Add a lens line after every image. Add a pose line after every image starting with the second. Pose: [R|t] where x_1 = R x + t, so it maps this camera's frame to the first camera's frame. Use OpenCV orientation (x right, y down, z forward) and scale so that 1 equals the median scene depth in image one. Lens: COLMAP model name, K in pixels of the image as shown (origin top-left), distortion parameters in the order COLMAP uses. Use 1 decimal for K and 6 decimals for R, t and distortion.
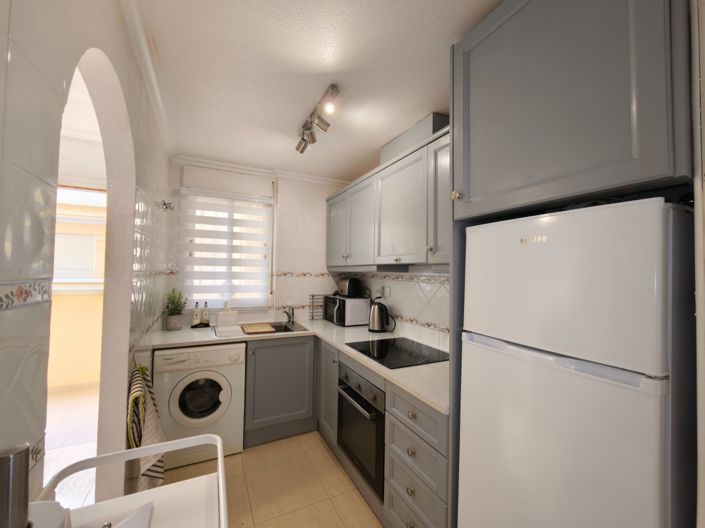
lens RADIAL K [[293.5, 0, 351.8], [0, 293.5, 265.2], [0, 0, 1]] dist [-0.001334, 0.000213]
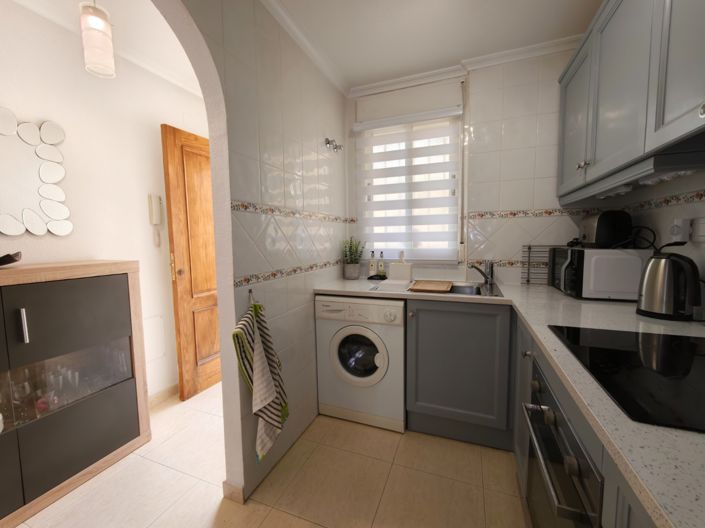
lens RADIAL K [[293.5, 0, 351.8], [0, 293.5, 265.2], [0, 0, 1]] dist [-0.001334, 0.000213]
pose [[0.668877, 0.036466, -0.742478, 0.100382], [0.039696, 0.995619, 0.084660, 0.091212], [0.742312, -0.086100, 0.664499, 0.356428]]
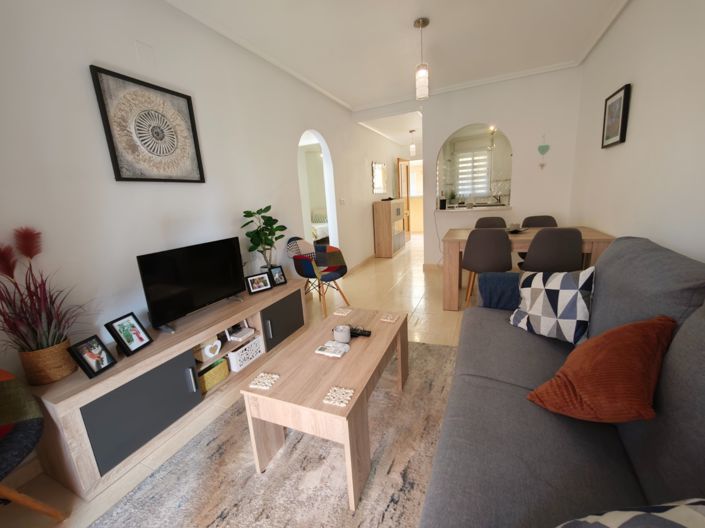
lens RADIAL K [[293.5, 0, 351.8], [0, 293.5, 265.2], [0, 0, 1]] dist [-0.001334, 0.000213]
pose [[0.636623, 0.112021, -0.762995, 1.021775], [0.092999, 0.971021, 0.220159, 0.070175], [0.765547, -0.211116, 0.607757, -1.625524]]
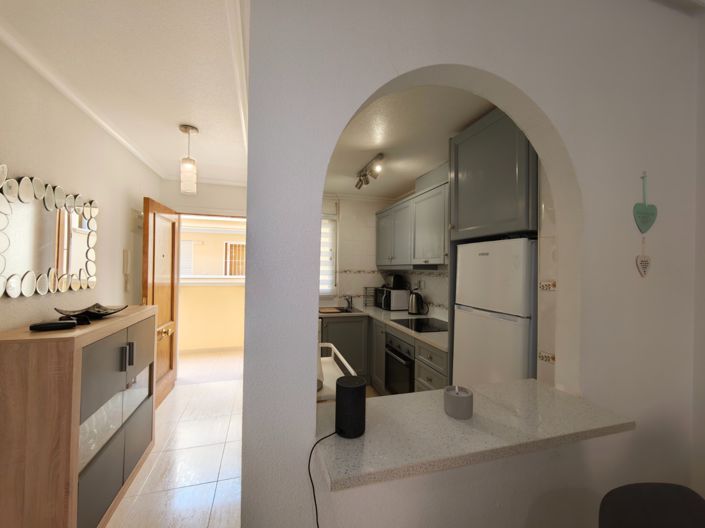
lens RADIAL K [[293.5, 0, 351.8], [0, 293.5, 265.2], [0, 0, 1]] dist [-0.001334, 0.000213]
pose [[0.986333, -0.006209, -0.164644, 0.025923], [0.008099, 0.999909, 0.010809, -0.014389], [0.164562, -0.011995, 0.986294, -0.369726]]
